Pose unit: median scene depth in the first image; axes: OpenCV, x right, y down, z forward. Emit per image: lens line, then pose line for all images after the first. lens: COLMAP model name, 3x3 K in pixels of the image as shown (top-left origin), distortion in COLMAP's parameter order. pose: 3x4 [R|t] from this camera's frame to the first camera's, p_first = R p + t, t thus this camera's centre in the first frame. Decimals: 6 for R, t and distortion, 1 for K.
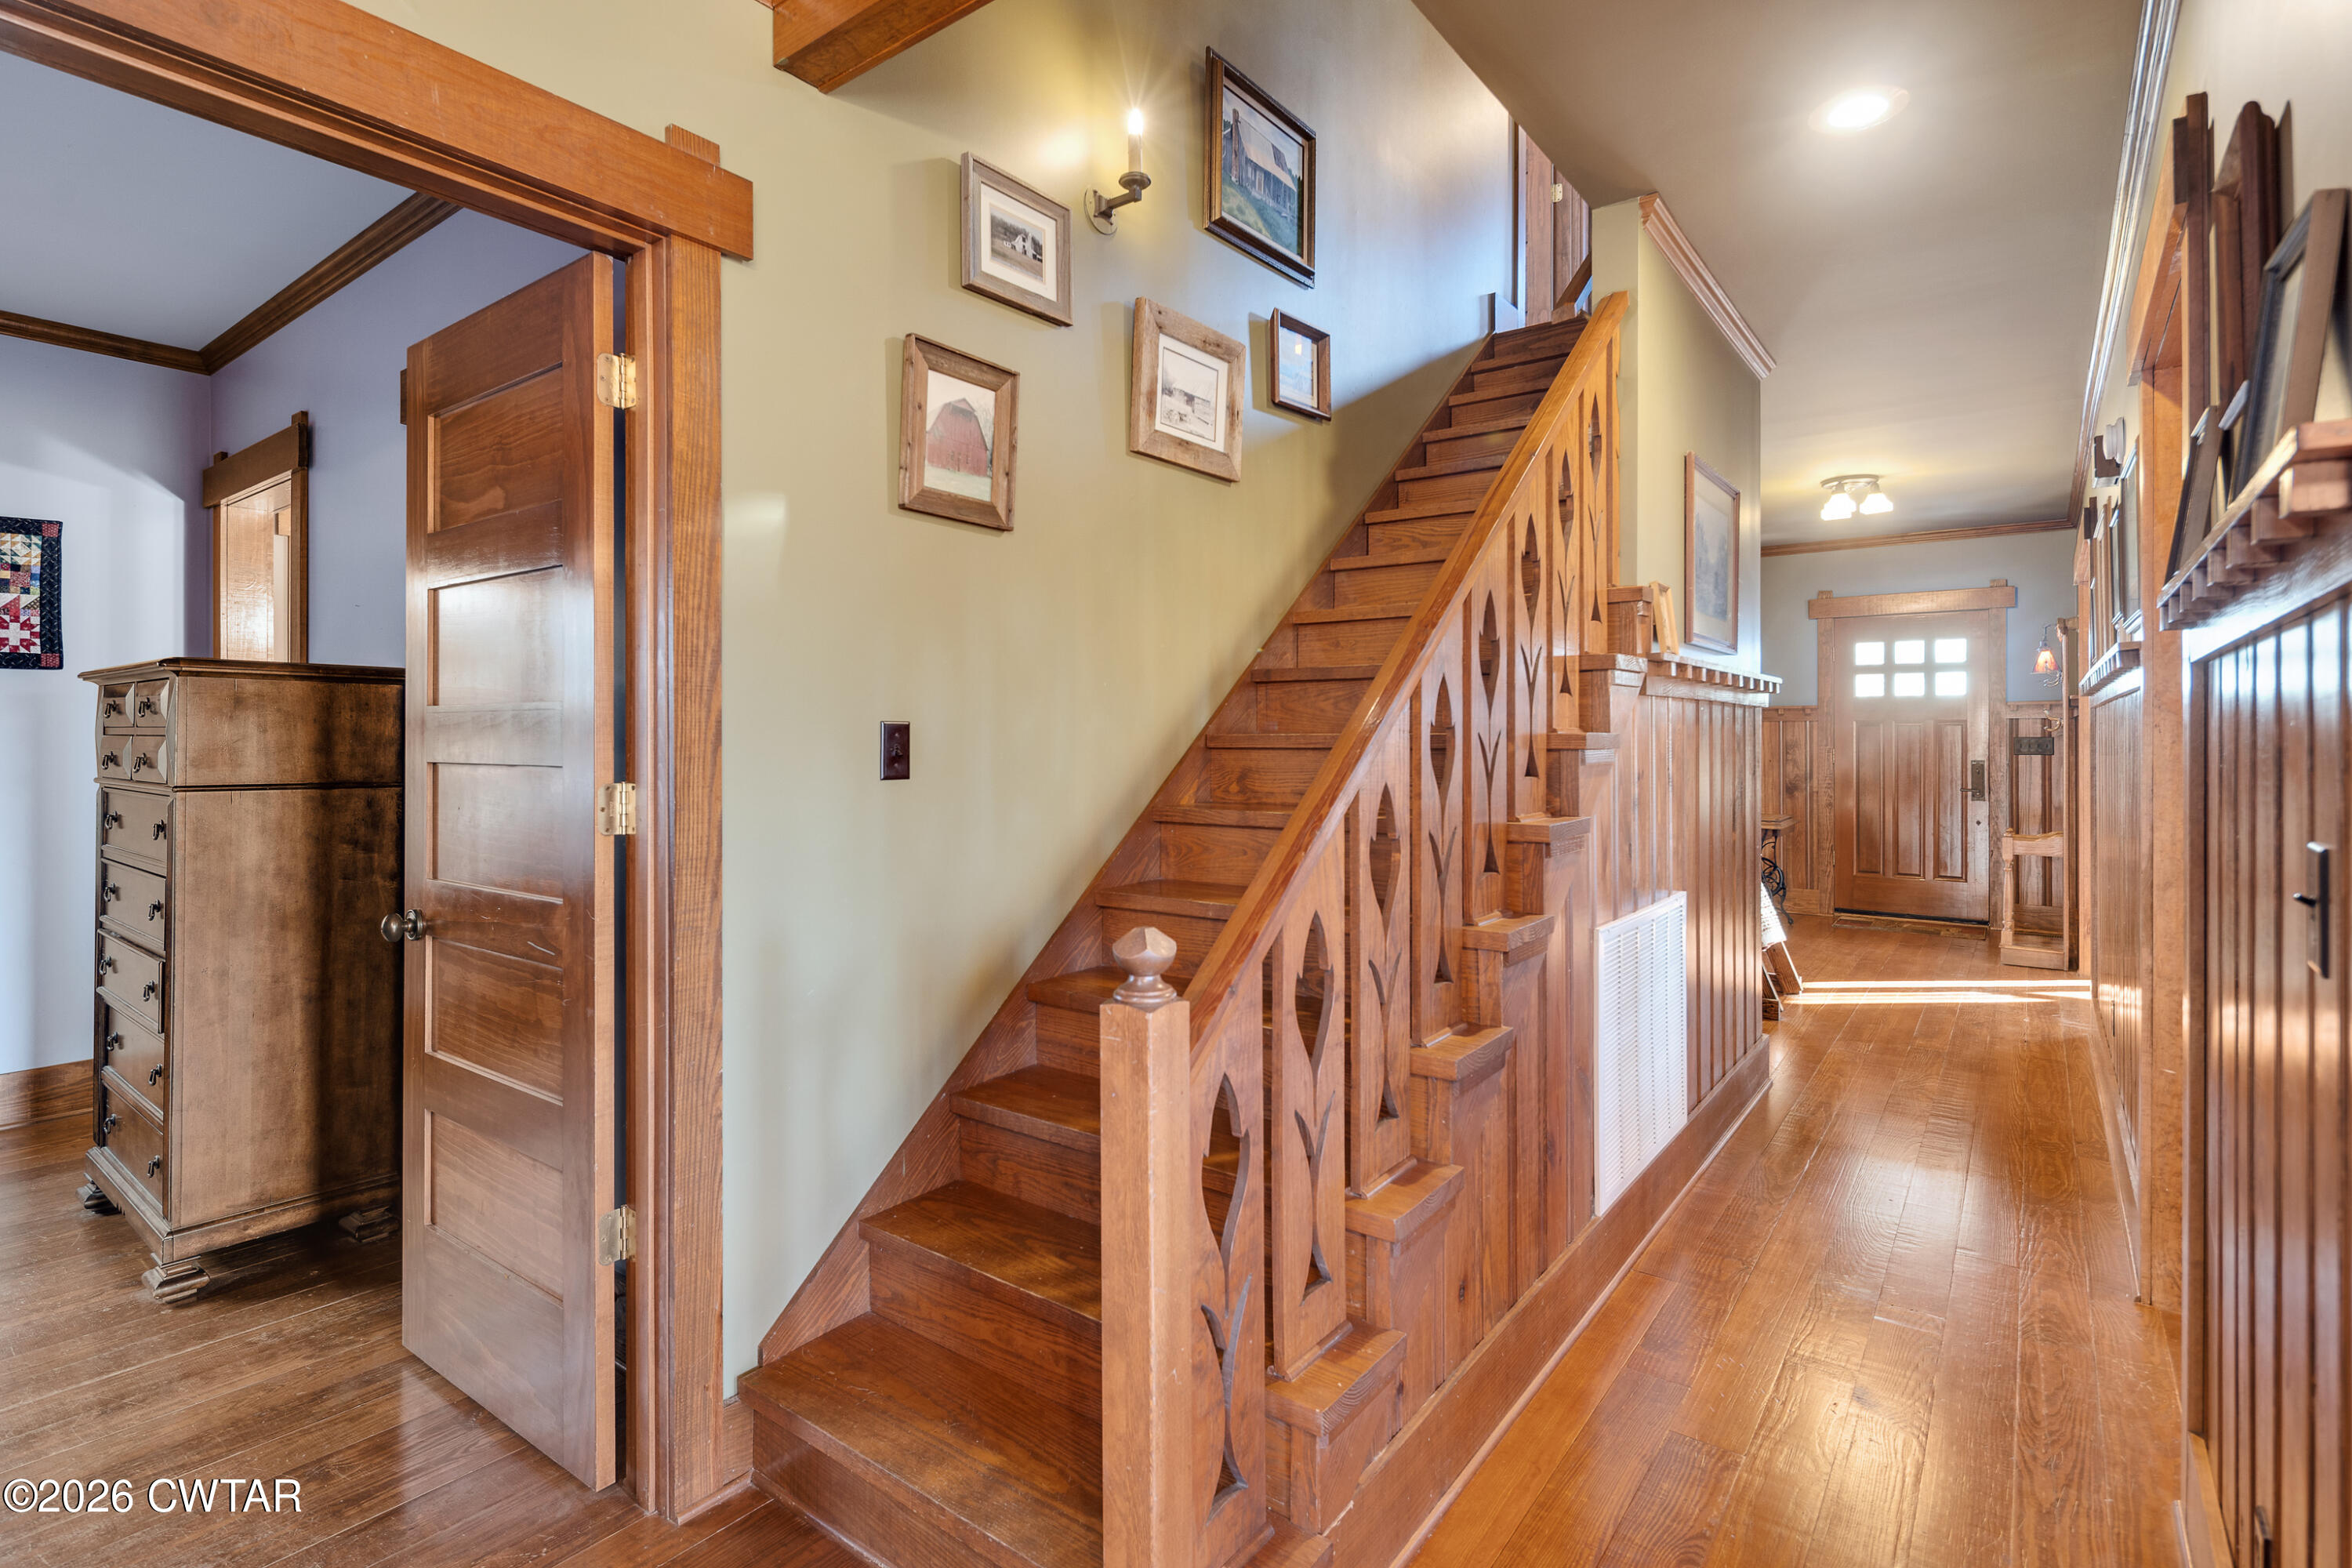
lens RADIAL K [[1153.5, 0, 1164.3], [0, 1153.5, 724.8], [0, 0, 1]] dist [0.000040, -0.001195]
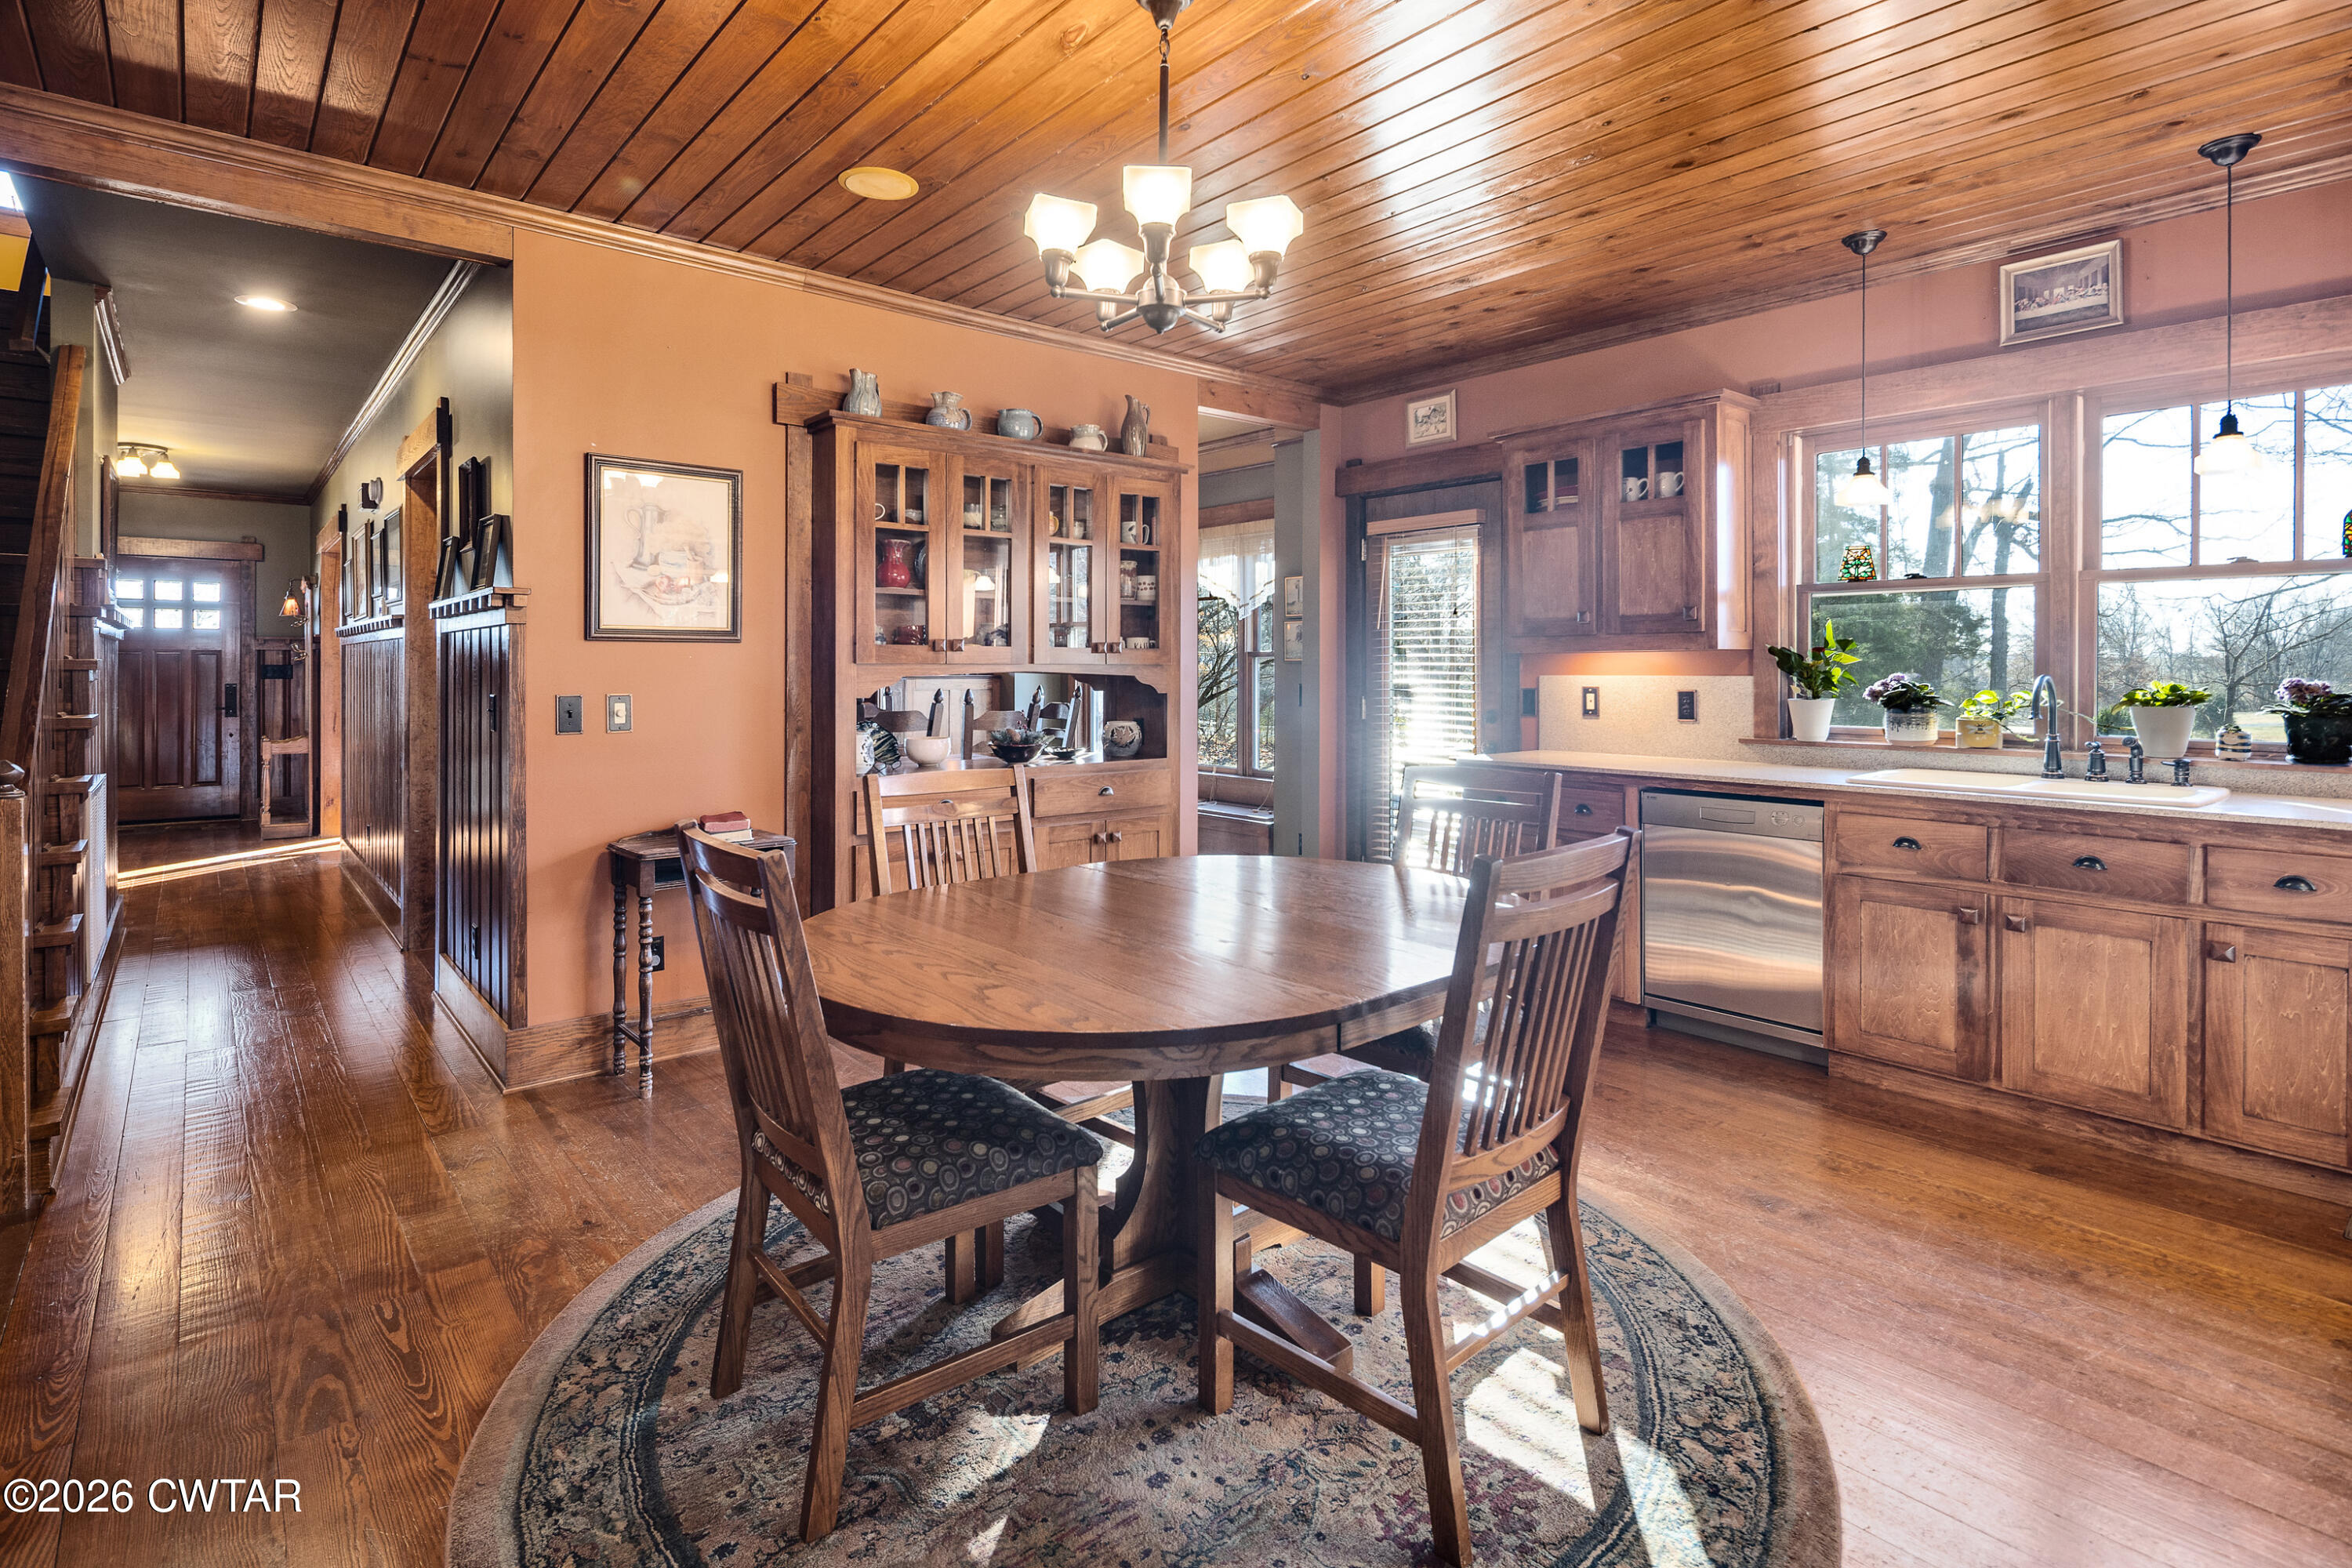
lens RADIAL K [[1141.4, 0, 1176.2], [0, 1141.4, 671.0], [0, 0, 1]] dist [-0.000922, -0.006590]
pose [[0.212846, -0.002929, 0.977081, -0.257307], [-0.012367, 0.999907, 0.005692, -0.001938], [-0.977007, -0.013295, 0.212791, -0.232213]]
